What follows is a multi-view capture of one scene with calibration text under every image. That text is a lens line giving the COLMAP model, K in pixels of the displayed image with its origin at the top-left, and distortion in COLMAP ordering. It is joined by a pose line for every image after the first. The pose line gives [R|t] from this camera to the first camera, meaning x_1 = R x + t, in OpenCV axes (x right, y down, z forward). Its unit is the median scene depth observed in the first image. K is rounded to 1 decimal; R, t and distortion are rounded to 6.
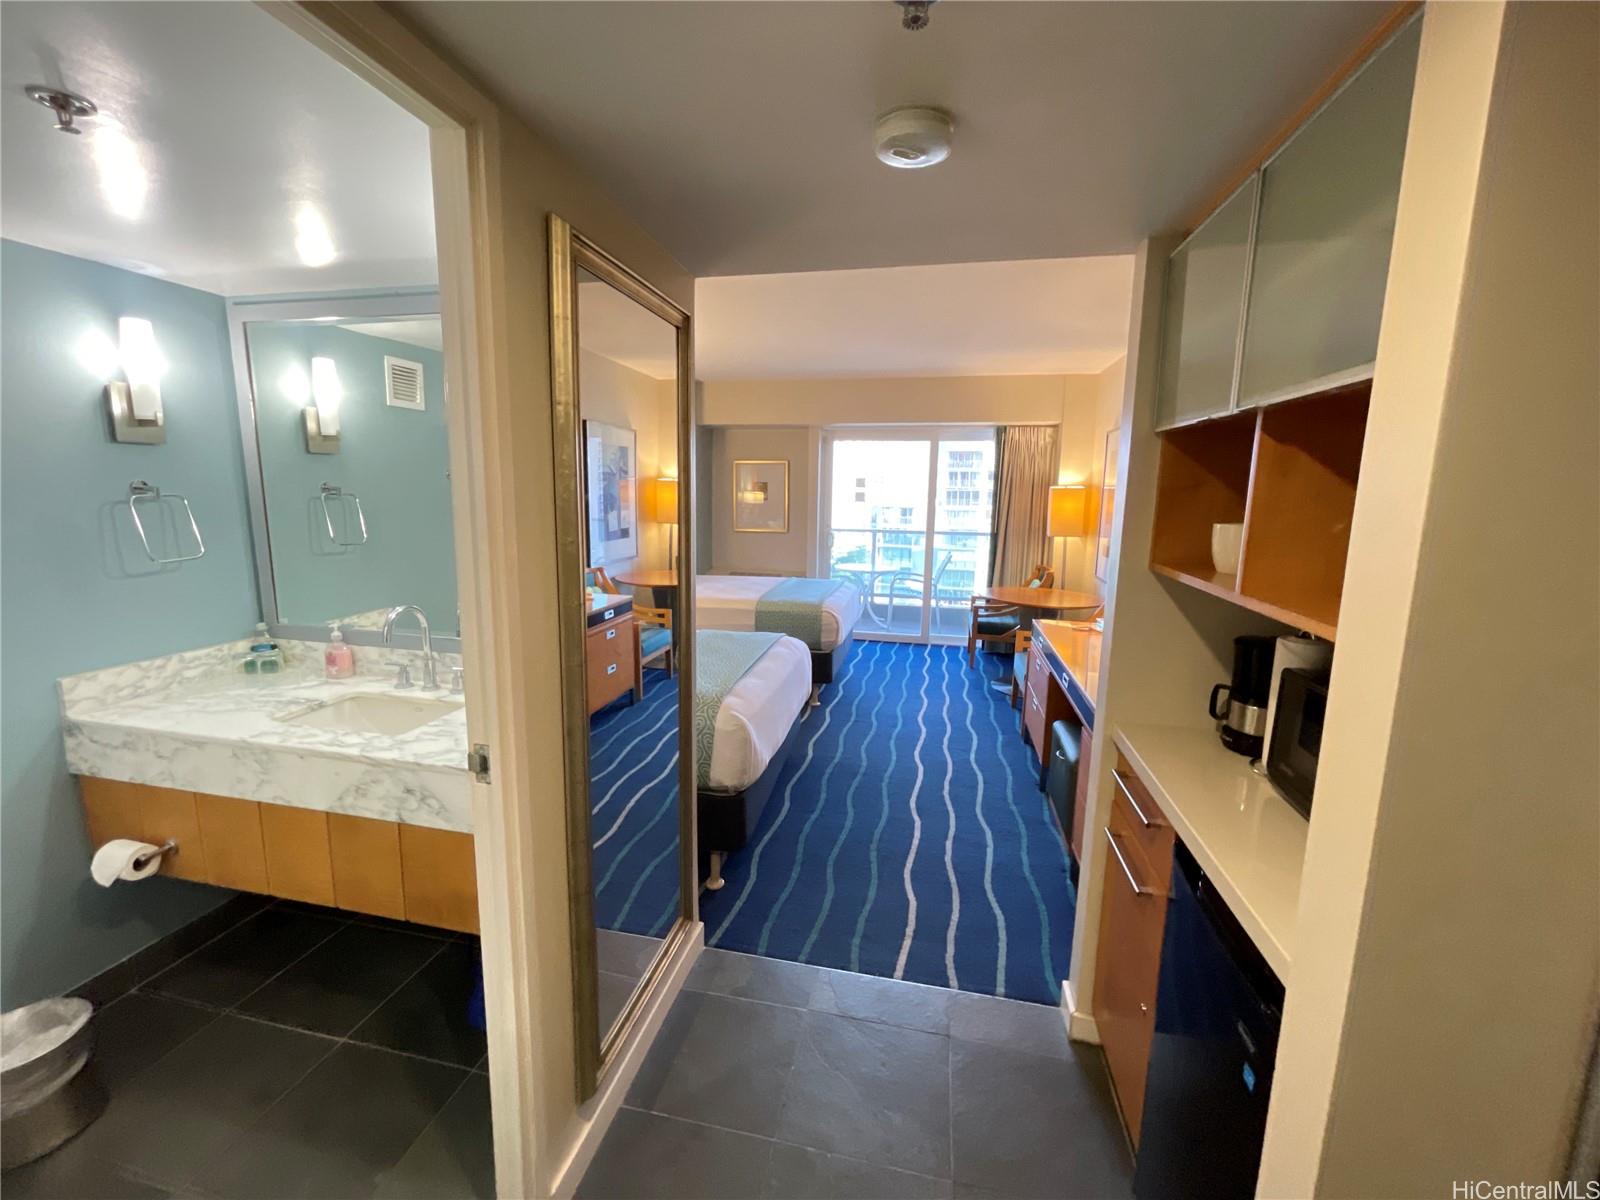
lens RADIAL K [[647.1, 0, 794.0], [0, 647.1, 592.1], [0, 0, 1]] dist [-0.000344, -0.000674]
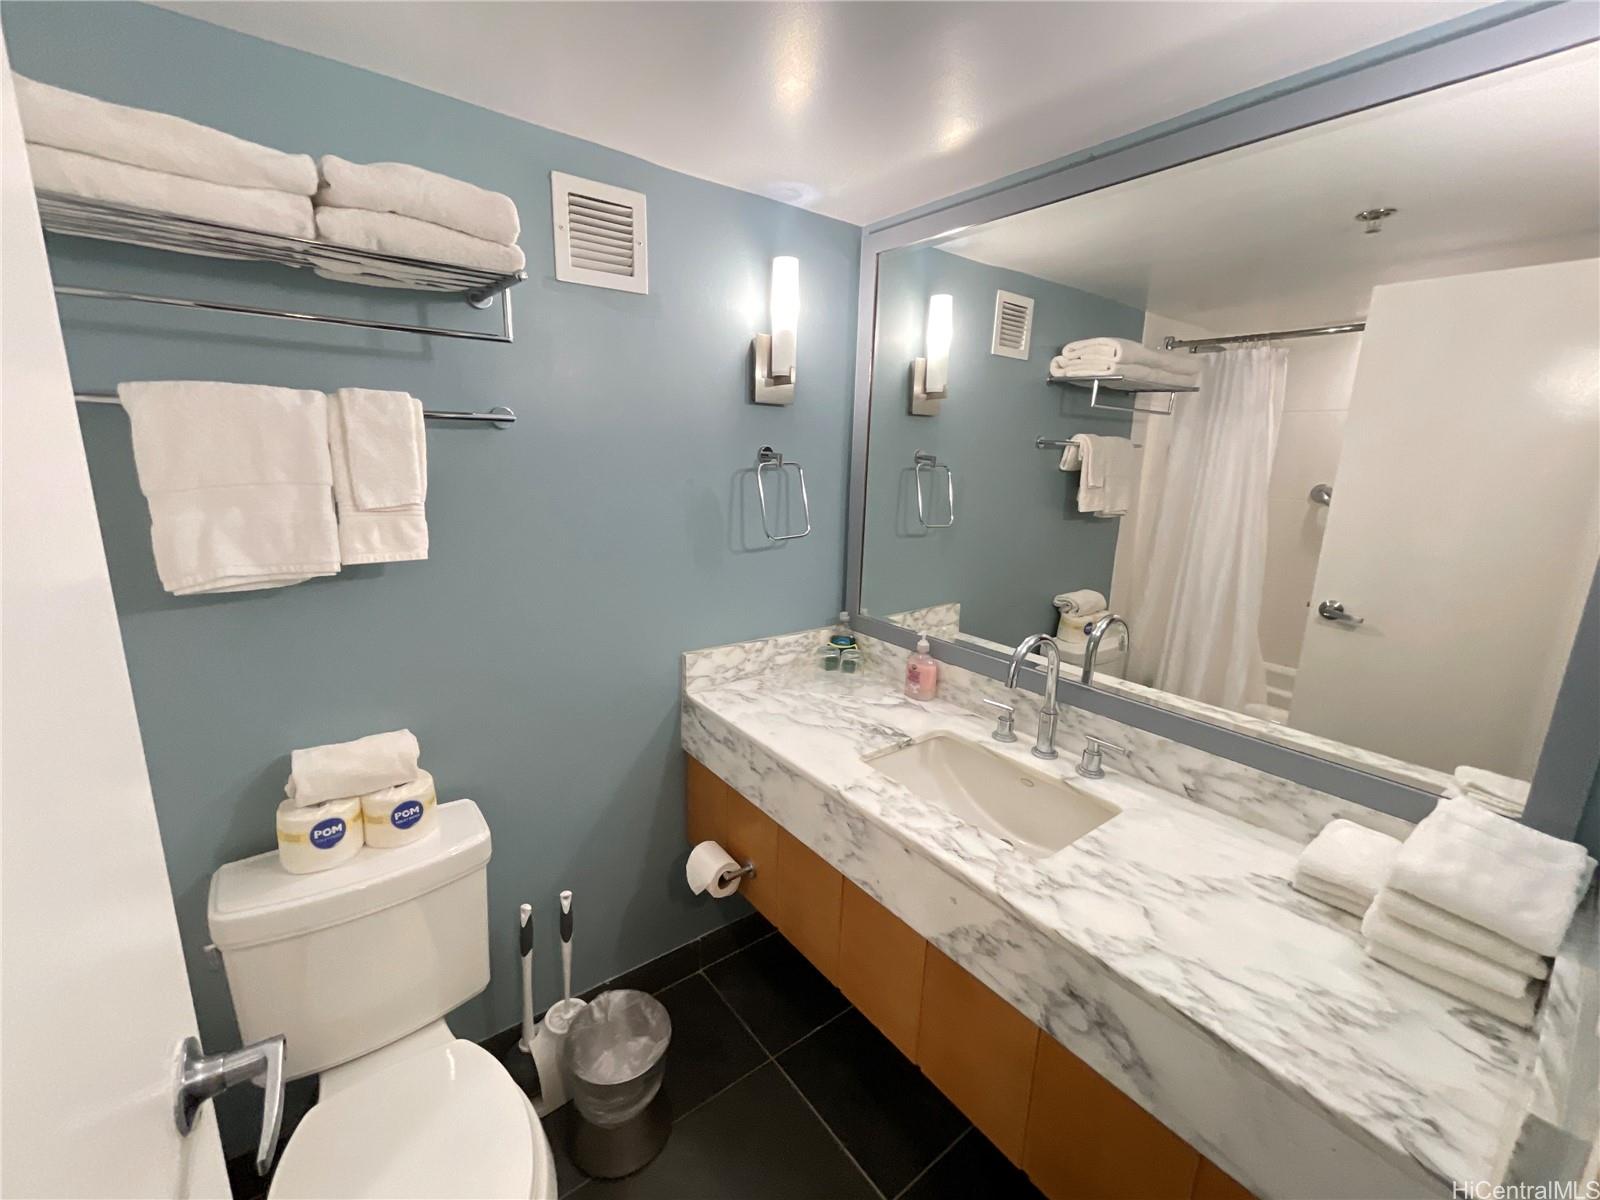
lens RADIAL K [[647.1, 0, 794.0], [0, 647.1, 592.1], [0, 0, 1]] dist [-0.000344, -0.000674]
pose [[0.765014, 0.138669, -0.628908, -0.391279], [-0.114916, 0.990264, 0.078558, -0.047252], [0.633679, 0.012174, 0.773501, 0.332301]]
